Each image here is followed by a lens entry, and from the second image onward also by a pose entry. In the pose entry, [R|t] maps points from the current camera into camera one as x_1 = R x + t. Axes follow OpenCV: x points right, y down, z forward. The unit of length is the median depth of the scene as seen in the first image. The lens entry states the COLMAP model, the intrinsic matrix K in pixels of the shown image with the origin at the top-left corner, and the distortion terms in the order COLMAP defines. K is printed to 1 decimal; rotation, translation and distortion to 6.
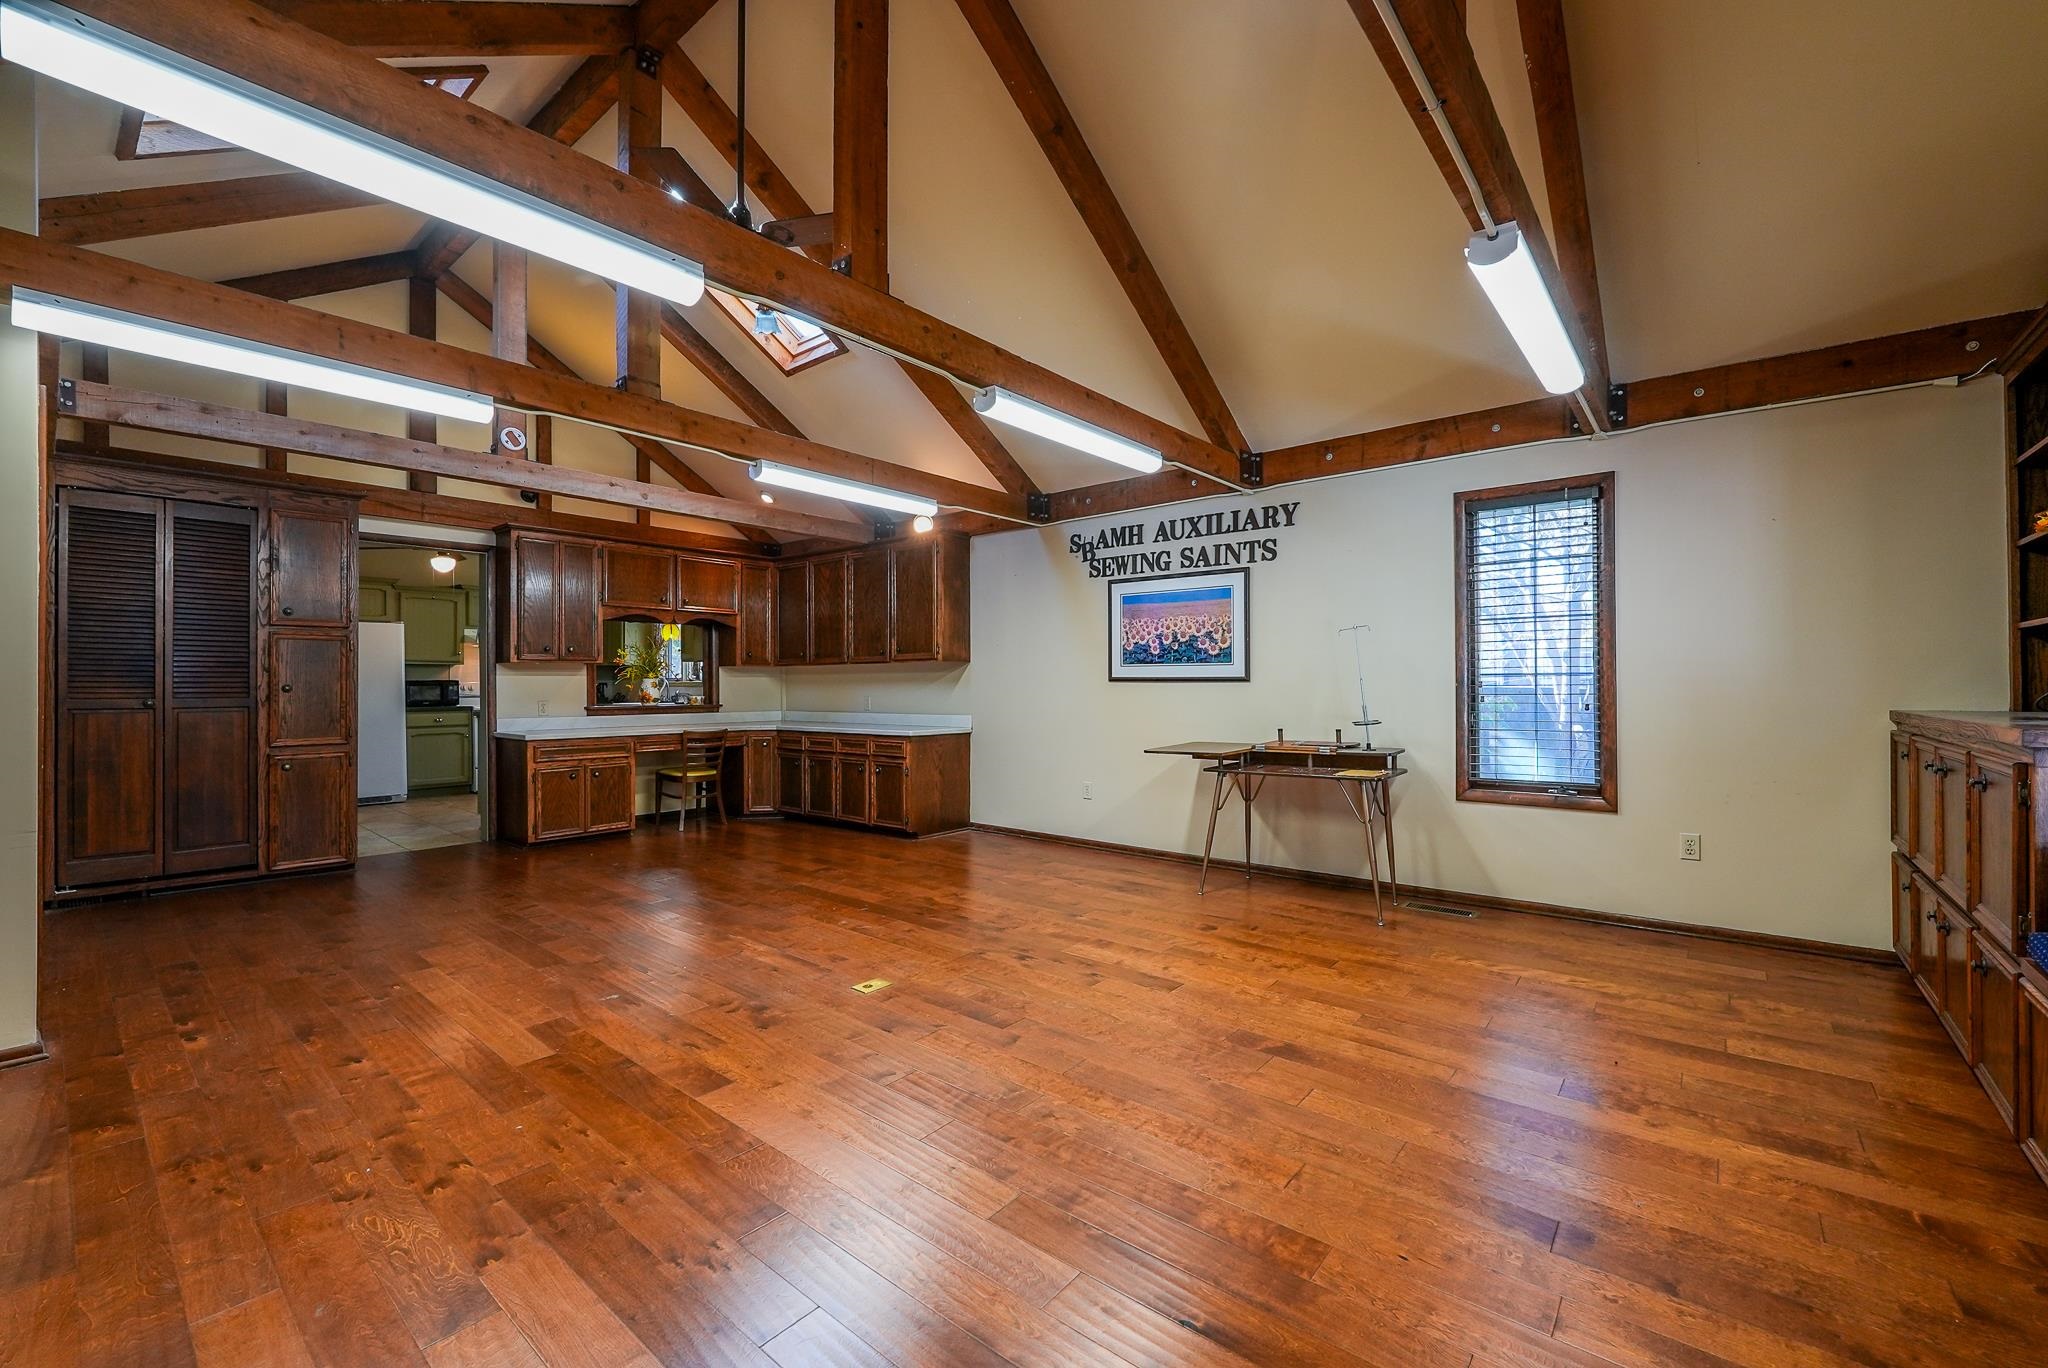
lens RADIAL K [[834.4, 0, 1023.1], [0, 834.4, 682.5], [0, 0, 1]] dist [-0.004127, -0.001491]
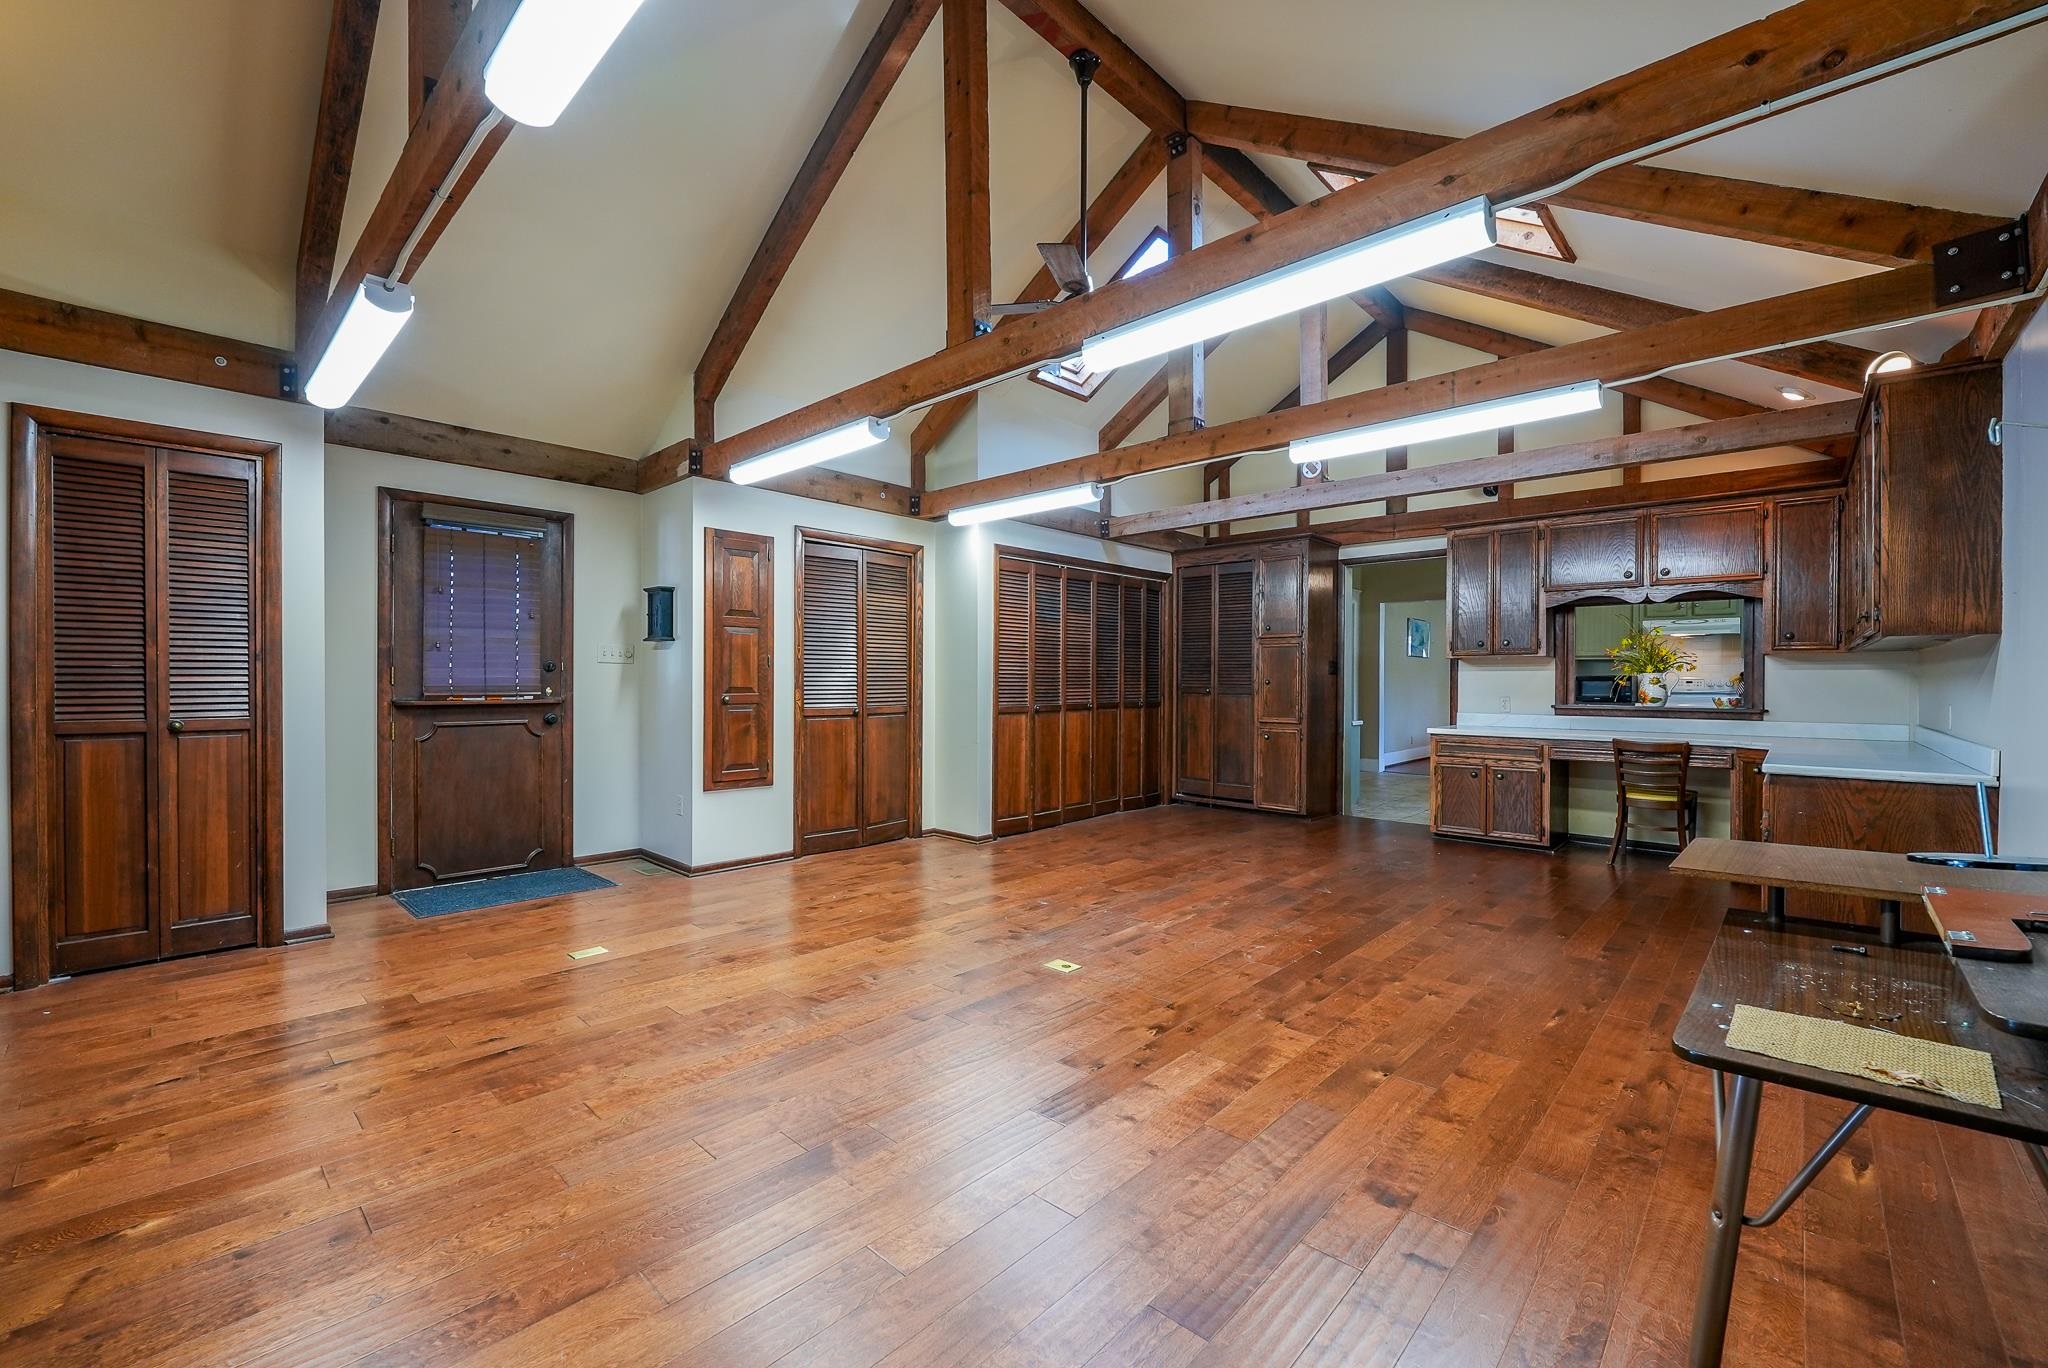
lens RADIAL K [[834.4, 0, 1024.0], [0, 834.4, 683.0], [0, 0, 1]] dist [-0.004127, -0.001491]
pose [[-0.059594, 0.006174, -0.998204, 0.686007], [0.000173, 0.999981, 0.006174, -0.000412], [0.998223, 0.000195, -0.059593, 0.798121]]
